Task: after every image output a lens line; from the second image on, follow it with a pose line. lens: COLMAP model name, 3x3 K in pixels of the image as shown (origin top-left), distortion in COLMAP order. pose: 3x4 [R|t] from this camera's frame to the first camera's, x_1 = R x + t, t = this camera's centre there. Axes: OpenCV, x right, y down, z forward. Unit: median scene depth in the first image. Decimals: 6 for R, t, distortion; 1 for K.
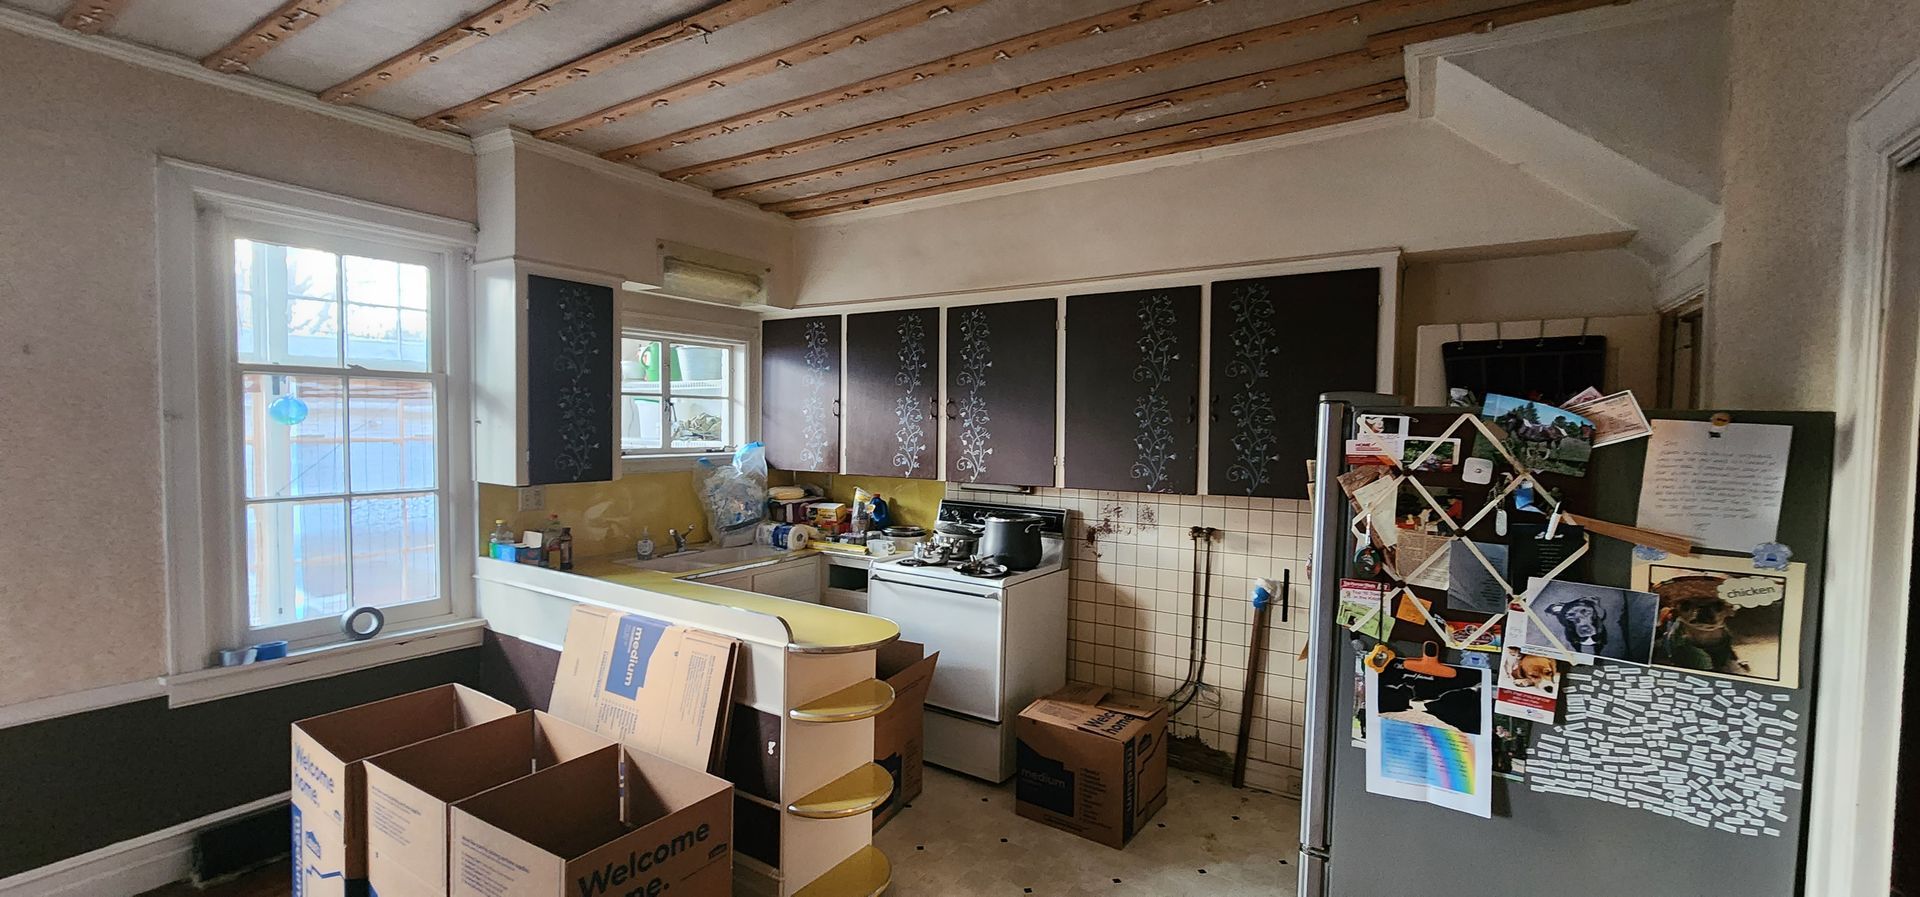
lens RADIAL K [[797.1, 0, 962.4], [0, 797.1, 453.3], [0, 0, 1]] dist [0.000692, 0.000055]
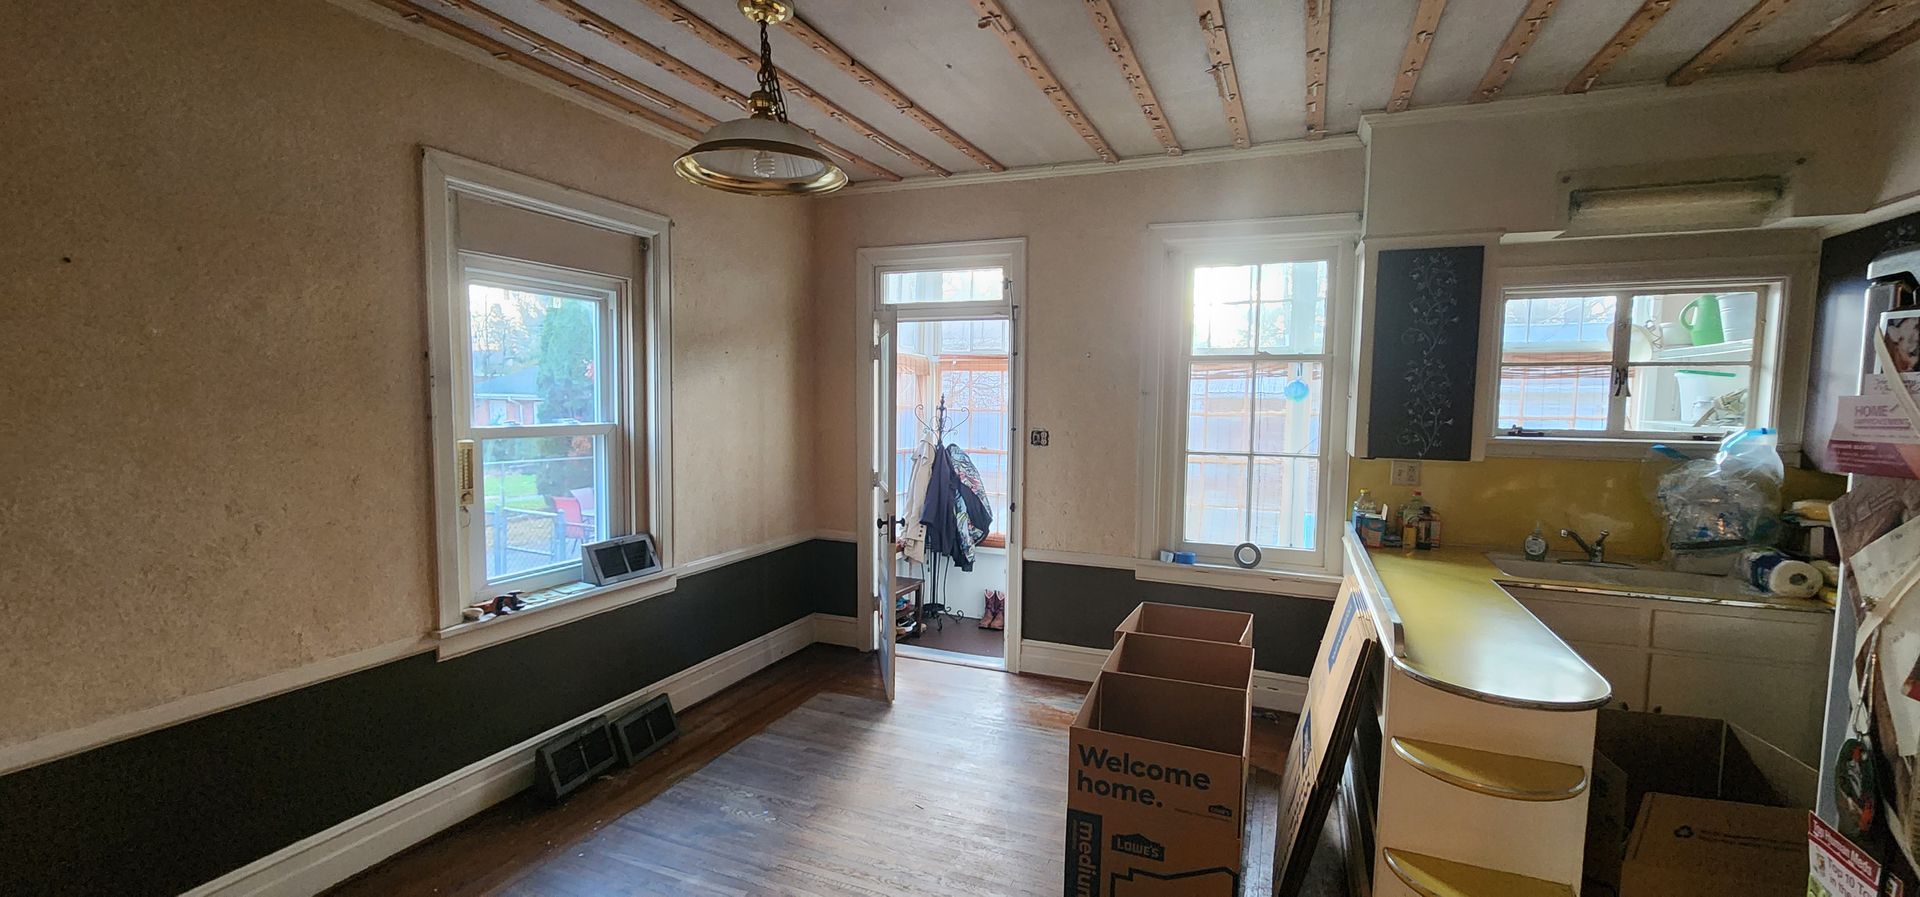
lens RADIAL K [[797.1, 0, 958.9], [0, 797.1, 454.0], [0, 0, 1]] dist [0.000692, 0.000055]
pose [[0.180457, 0.065120, -0.981425, 0.336582], [-0.044376, 0.997329, 0.058016, -0.000850], [0.982581, 0.033083, 0.182865, 0.260112]]
